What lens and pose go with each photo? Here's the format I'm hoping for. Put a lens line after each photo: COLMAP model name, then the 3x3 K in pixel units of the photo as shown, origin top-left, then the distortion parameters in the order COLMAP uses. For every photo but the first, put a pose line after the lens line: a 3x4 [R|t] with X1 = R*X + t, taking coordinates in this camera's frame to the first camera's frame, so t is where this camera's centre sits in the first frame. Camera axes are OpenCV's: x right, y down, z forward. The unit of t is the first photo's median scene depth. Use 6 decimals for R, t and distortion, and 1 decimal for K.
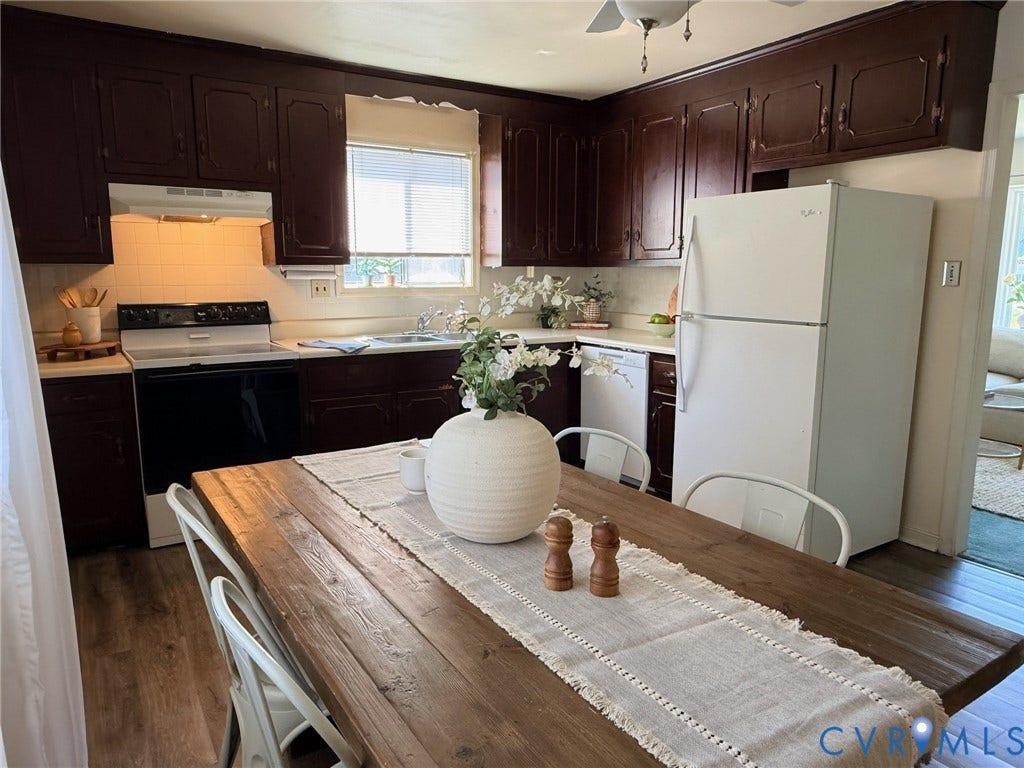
lens RADIAL K [[687.1, 0, 505.7], [0, 687.1, 387.0], [0, 0, 1]] dist [0.004427, 0.000329]
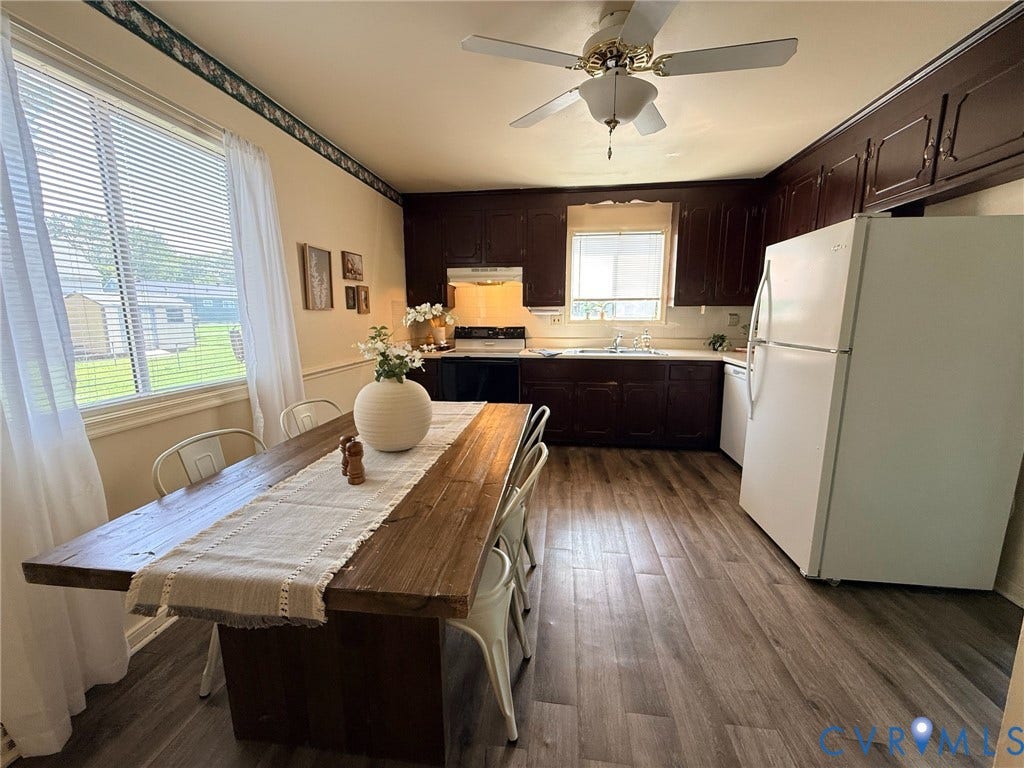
lens RADIAL K [[408.8, 0, 510.2], [0, 408.8, 382.6], [0, 0, 1]] dist [0.001670, -0.000501]
pose [[0.772961, 0.101485, -0.626284, 0.289895], [-0.104090, 0.994033, 0.032608, -0.006651], [0.625857, 0.039985, 0.778913, 0.117605]]
